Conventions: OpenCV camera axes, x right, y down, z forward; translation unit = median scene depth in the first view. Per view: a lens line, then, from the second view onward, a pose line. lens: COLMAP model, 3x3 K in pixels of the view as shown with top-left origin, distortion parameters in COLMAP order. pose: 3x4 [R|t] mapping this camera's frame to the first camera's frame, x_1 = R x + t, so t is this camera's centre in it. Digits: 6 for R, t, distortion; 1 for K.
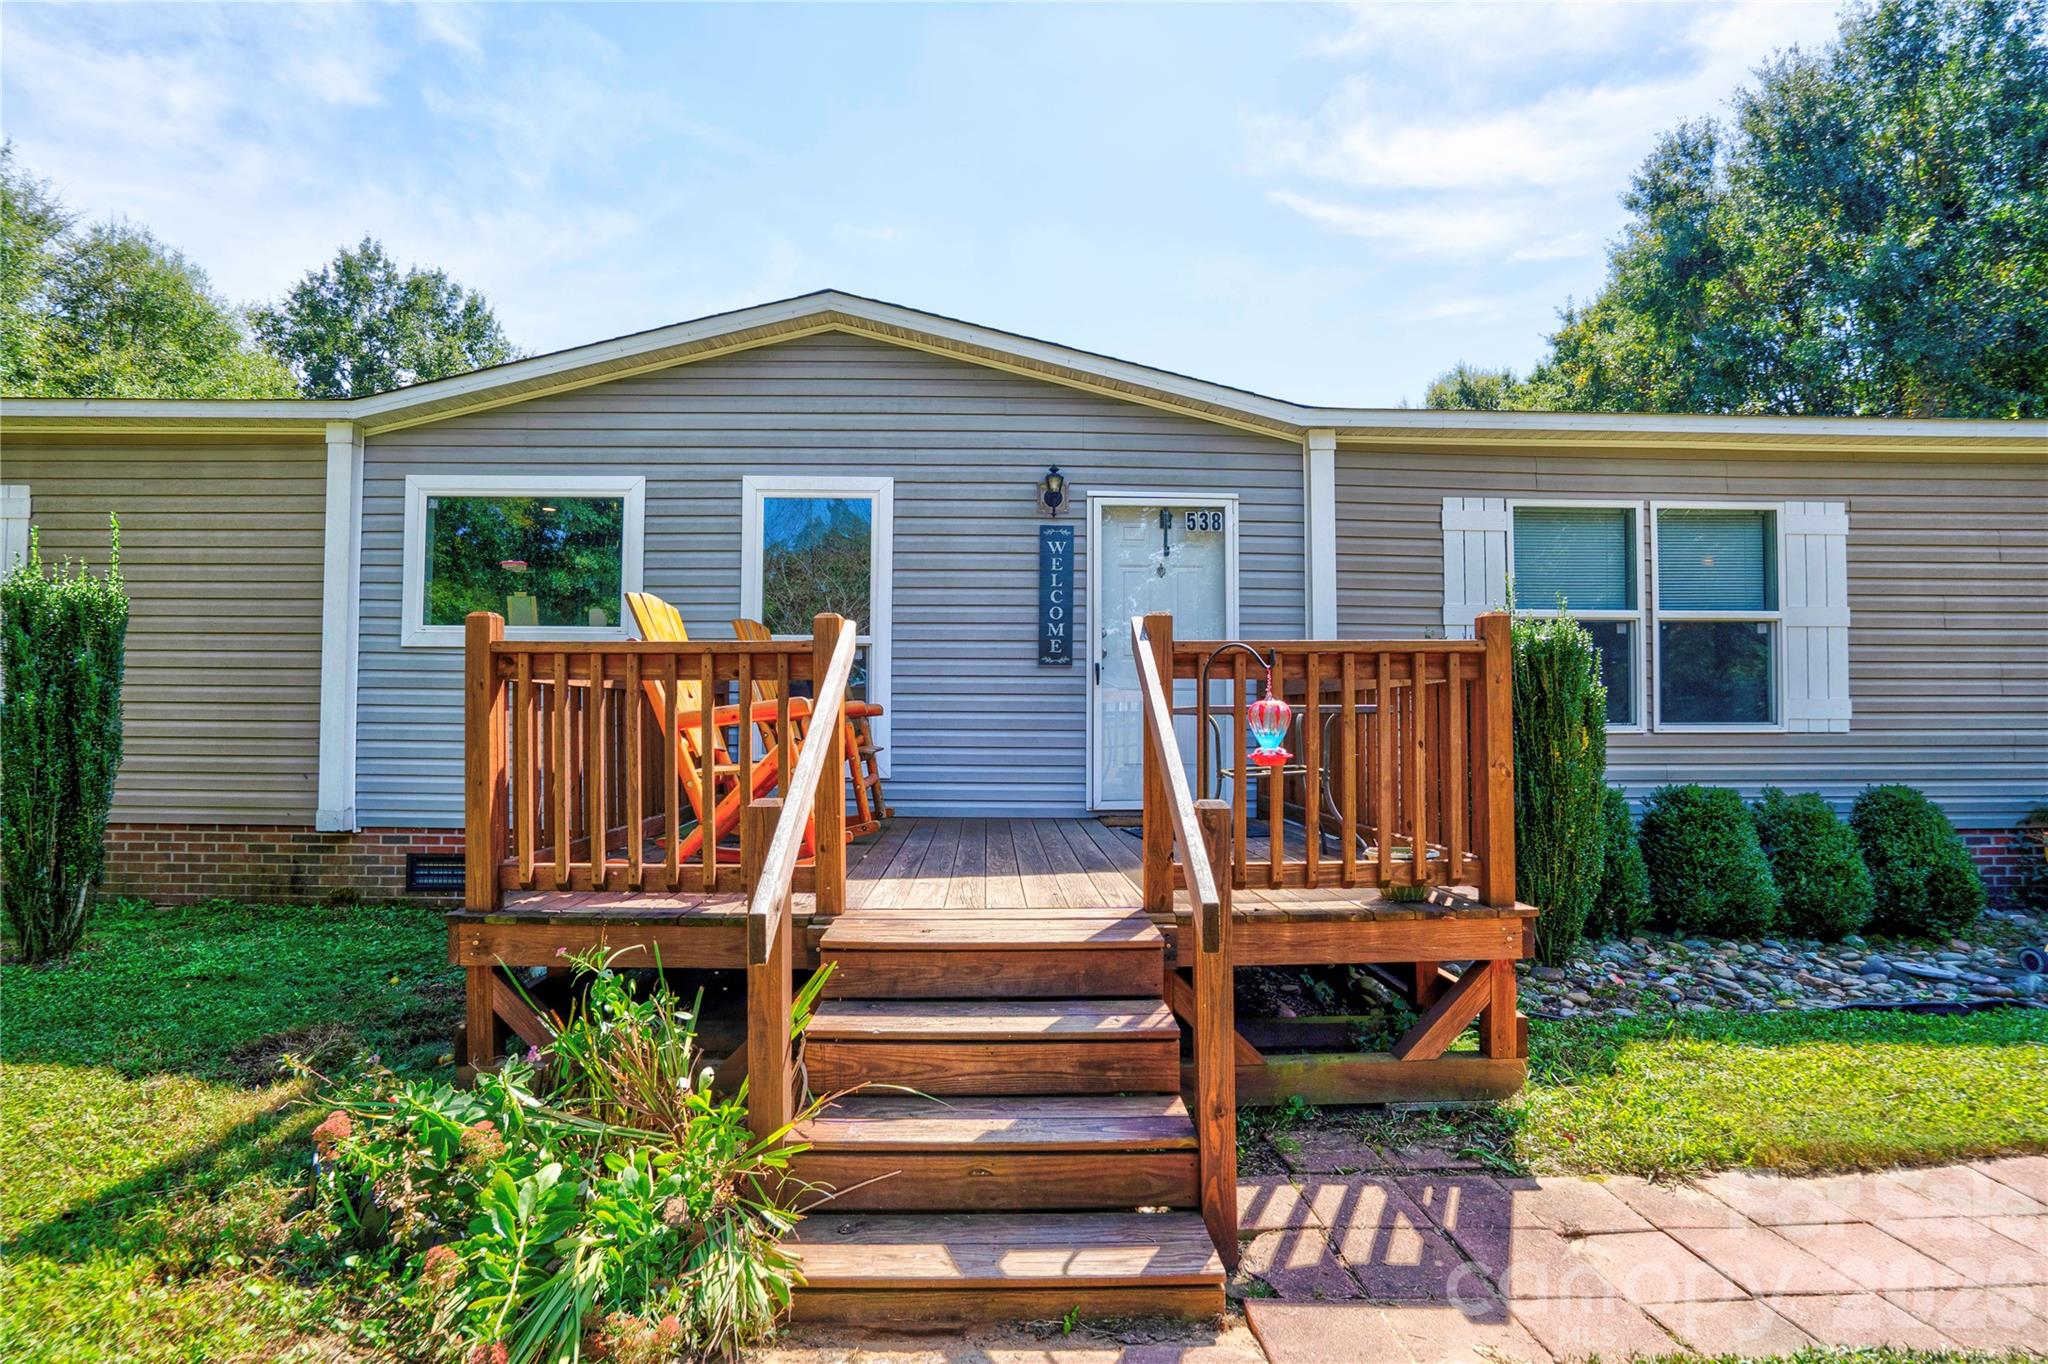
lens RADIAL K [[950.8, 0, 1003.8], [0, 950.8, 683.8], [0, 0, 1]] dist [-0.078926, 0.041690]
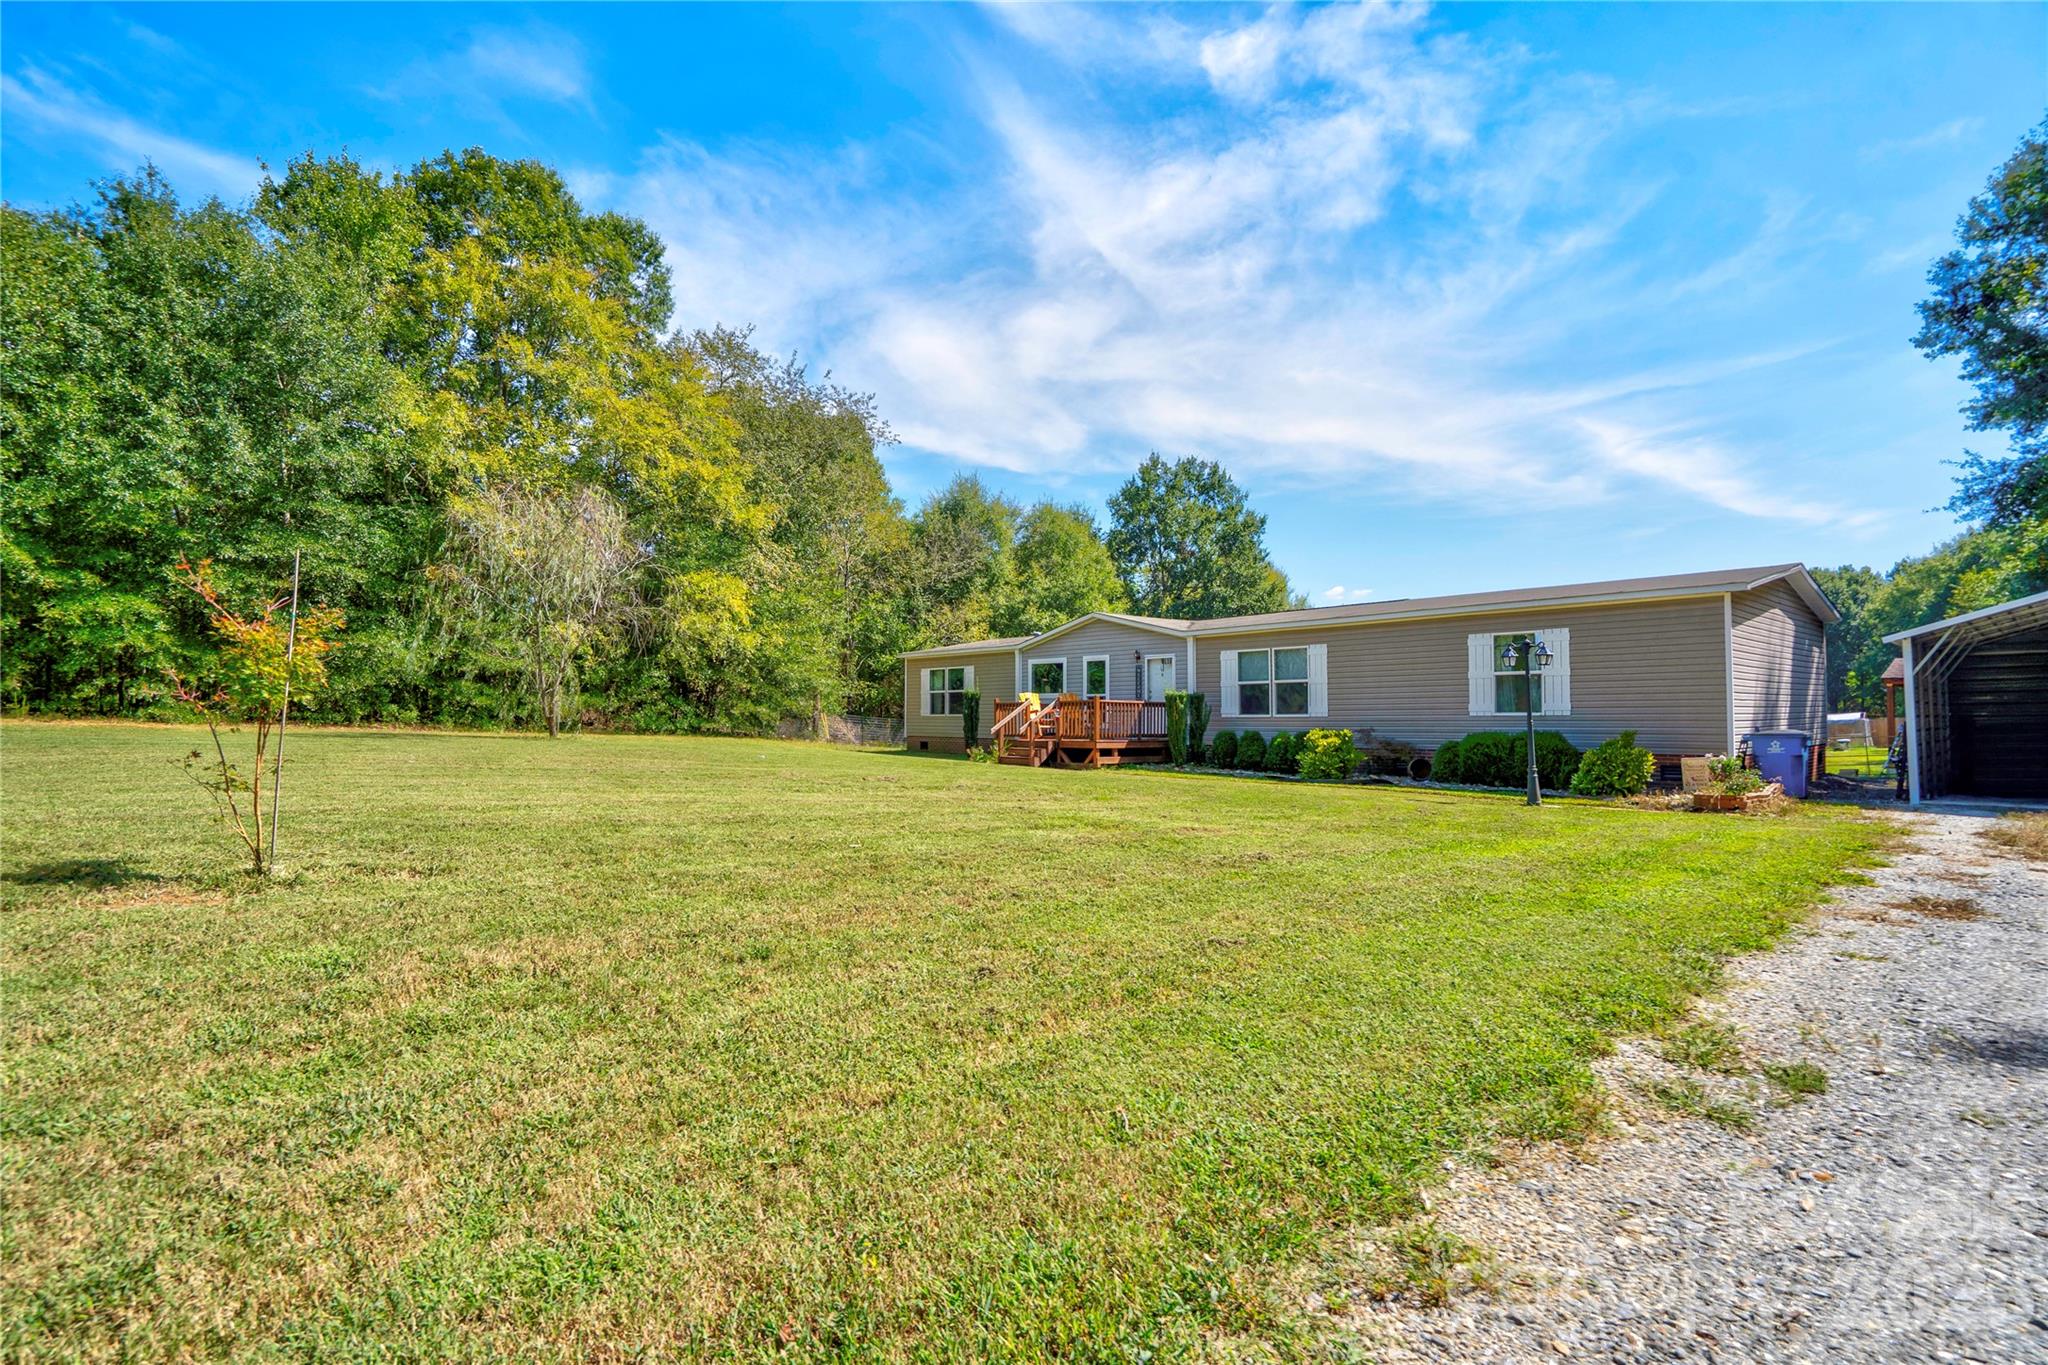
lens RADIAL K [[949.0, 0, 1024.0], [0, 949.0, 682.5], [0, 0, 1]] dist [-0.031425, -0.000101]
pose [[0.645678, -0.030848, -0.762986, 2.727430], [0.016305, 0.999513, -0.026613, 0.005169], [0.763435, 0.004743, 0.645867, -1.898486]]
